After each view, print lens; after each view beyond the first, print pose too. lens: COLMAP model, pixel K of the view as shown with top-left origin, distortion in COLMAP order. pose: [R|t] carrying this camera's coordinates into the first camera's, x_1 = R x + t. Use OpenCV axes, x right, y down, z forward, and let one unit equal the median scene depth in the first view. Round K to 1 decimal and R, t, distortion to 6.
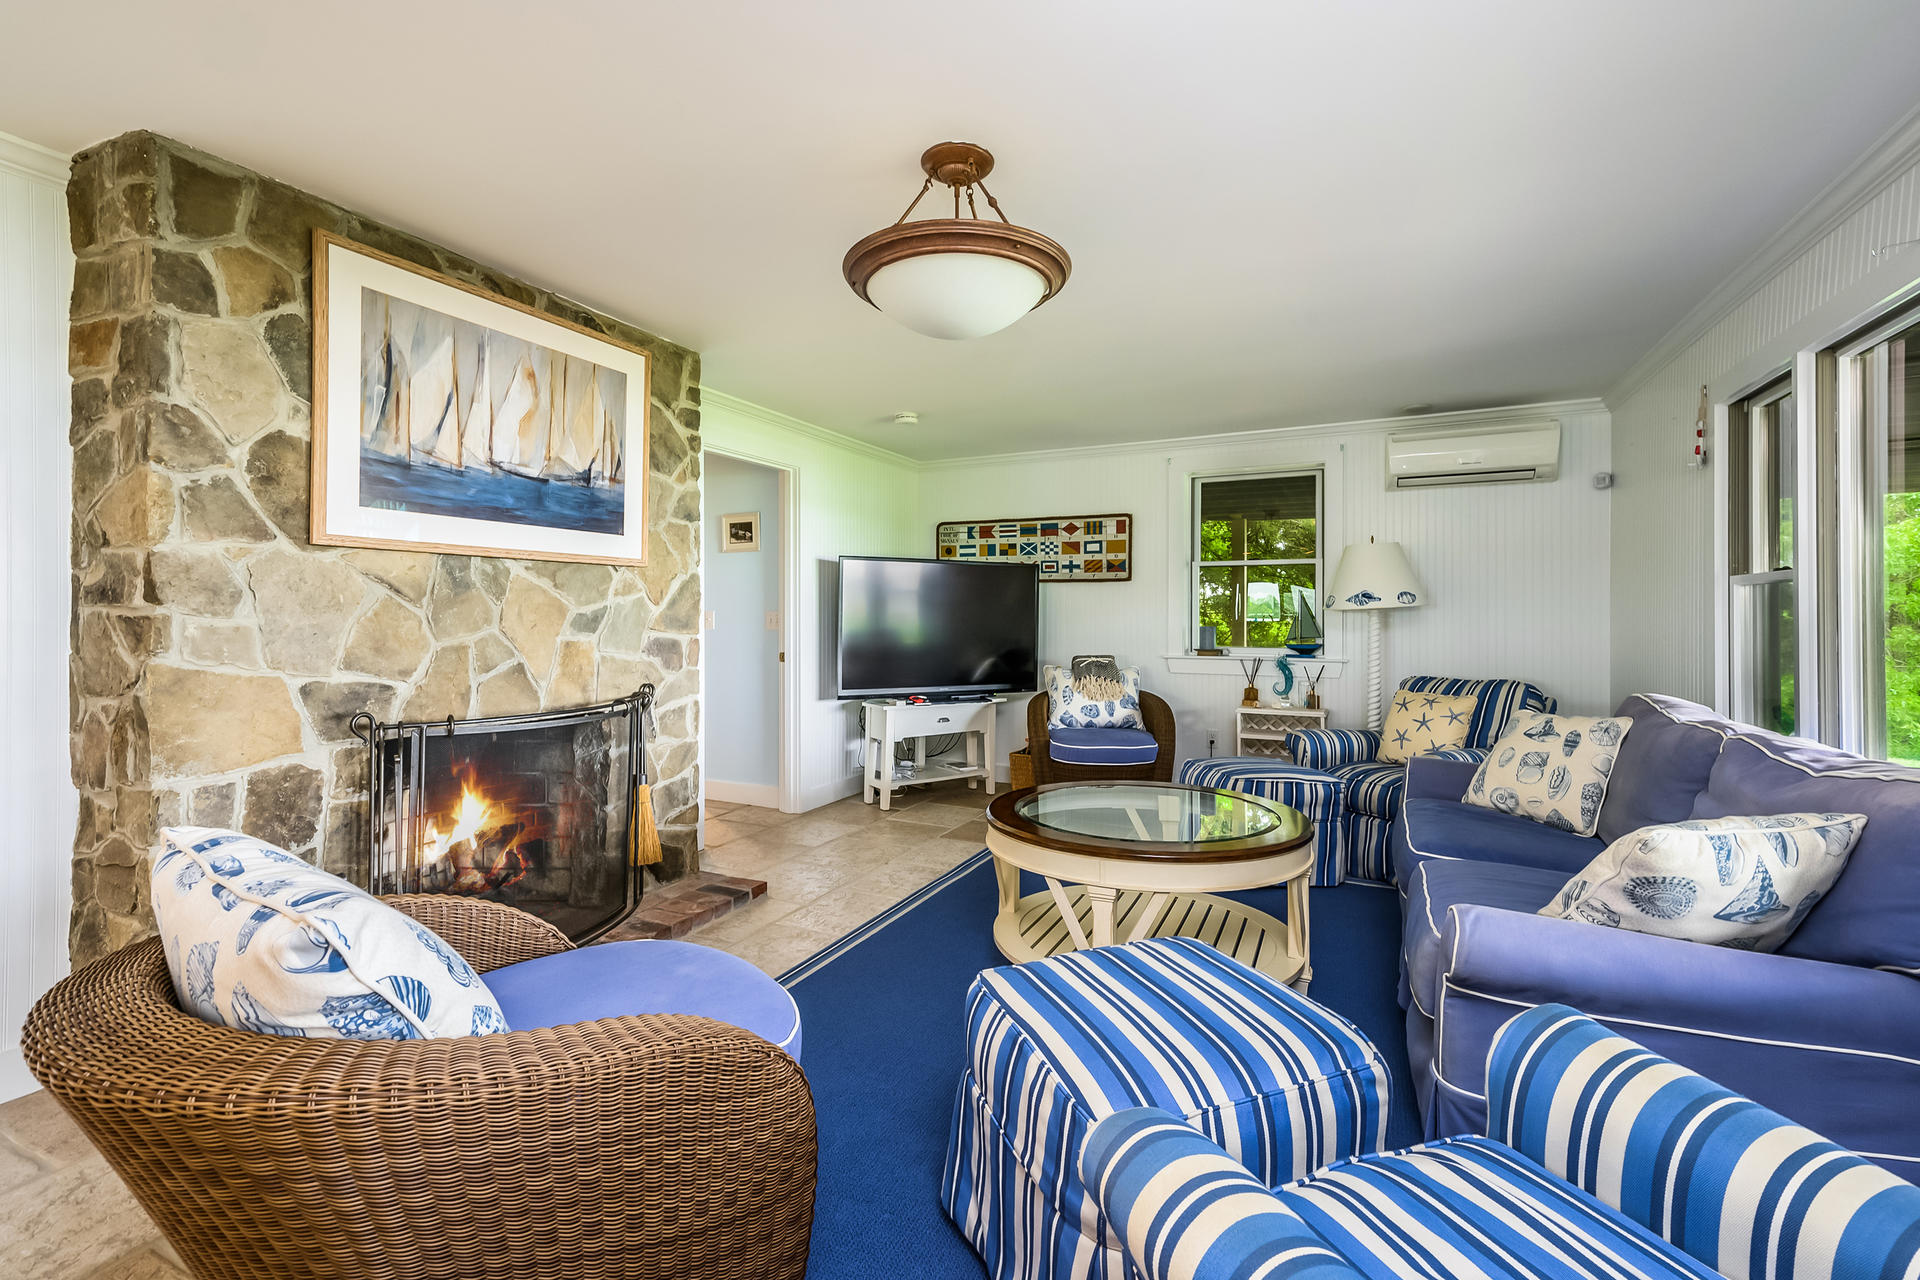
lens RADIAL K [[855.3, 0, 986.3], [0, 855.3, 599.1], [0, 0, 1]] dist [0.002613, 0.002670]
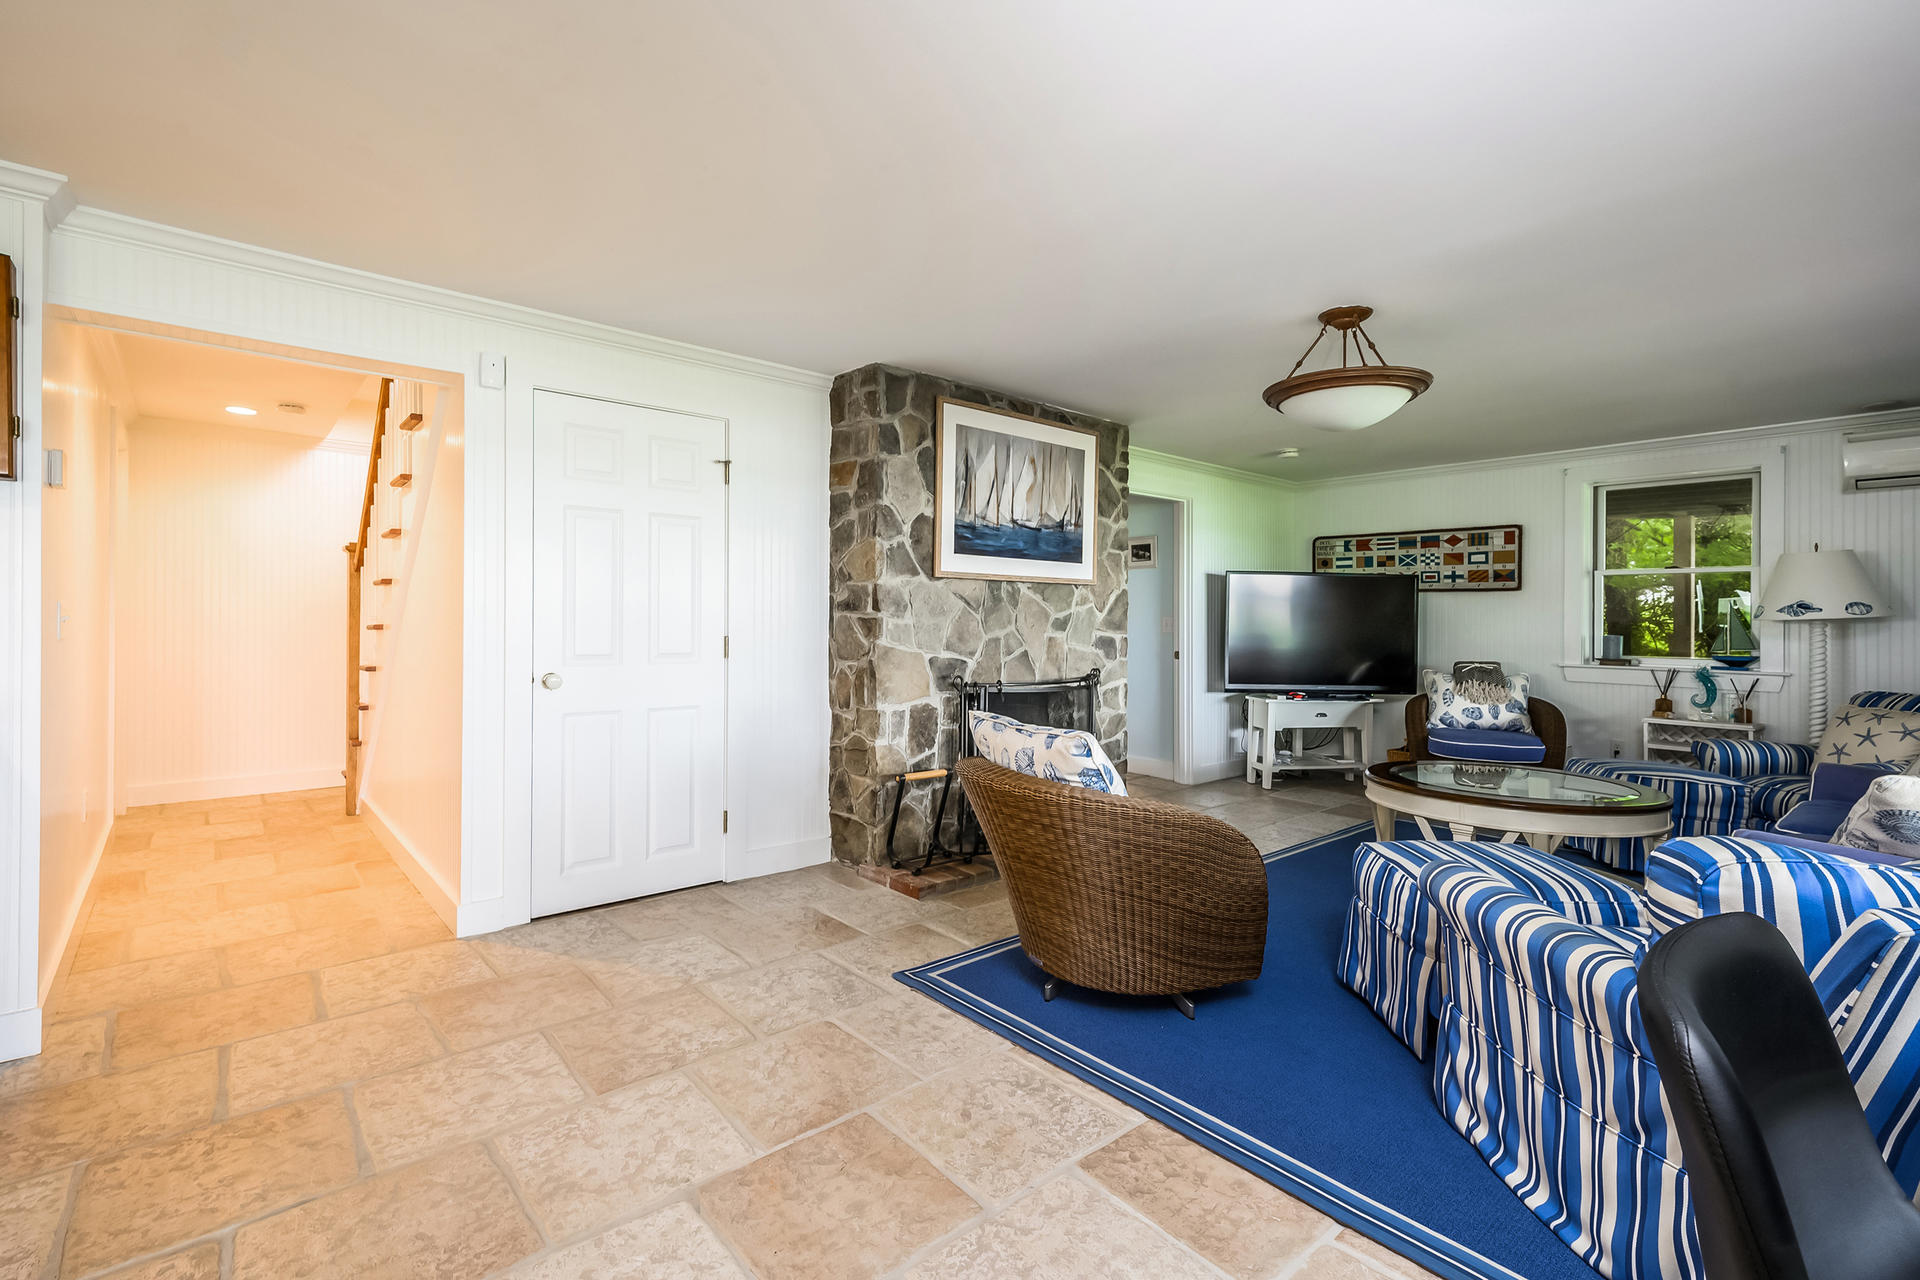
lens RADIAL K [[888.5, 0, 941.8], [0, 888.5, 602.7], [0, 0, 1]] dist [0.010013, 0.001445]
pose [[0.904799, 0.000391, -0.425839, -0.004880], [-0.001127, 0.999998, -0.001475, -0.006576], [0.425838, 0.001814, 0.904798, -0.422986]]
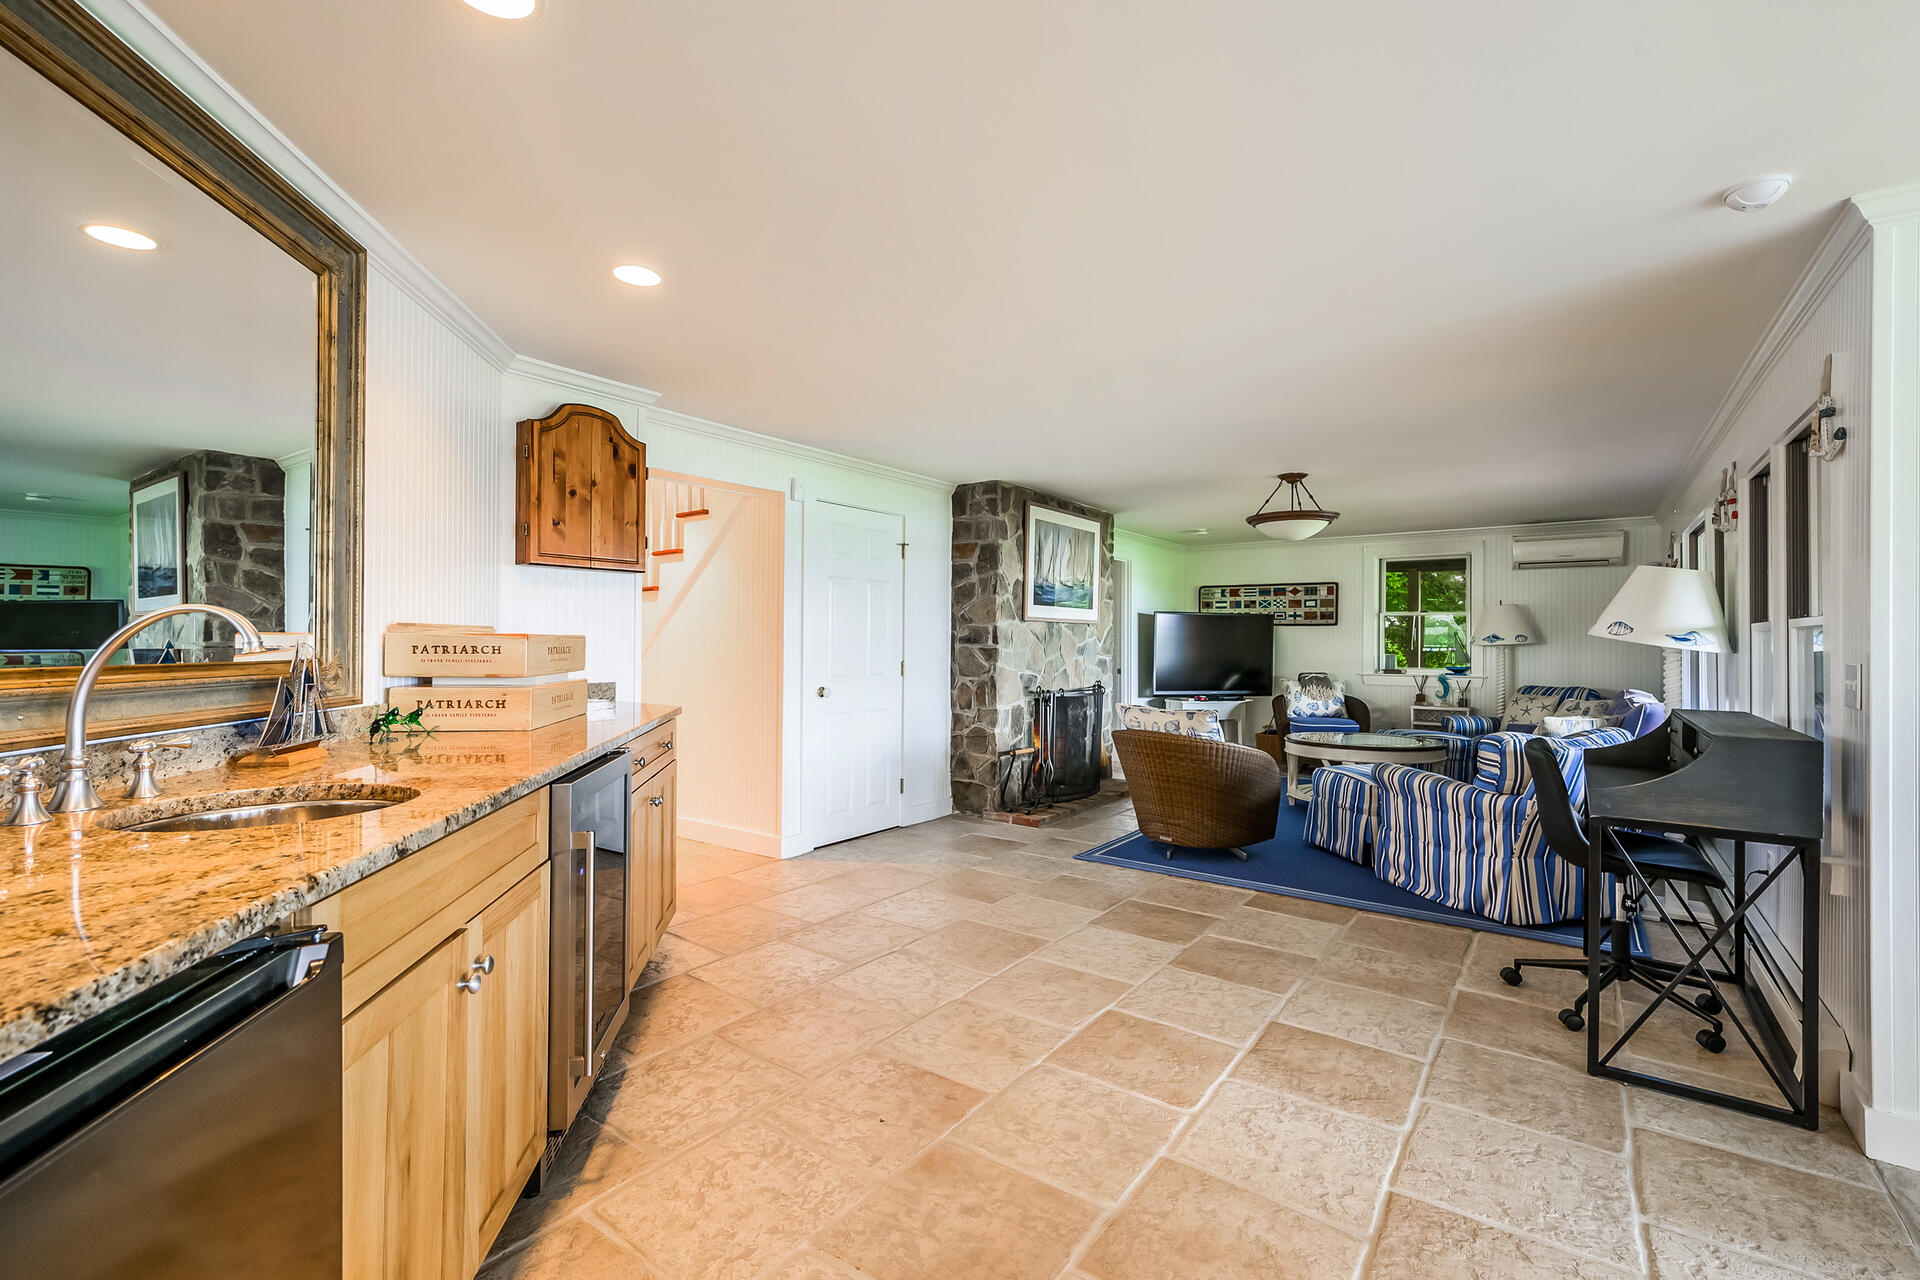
lens RADIAL K [[855.3, 0, 958.9], [0, 855.3, 627.2], [0, 0, 1]] dist [0.002613, 0.002670]
pose [[0.978888, -0.000261, -0.204395, -0.303745], [0.000350, 1.000000, 0.000399, -0.030436], [0.204395, -0.000463, 0.978888, -1.082236]]
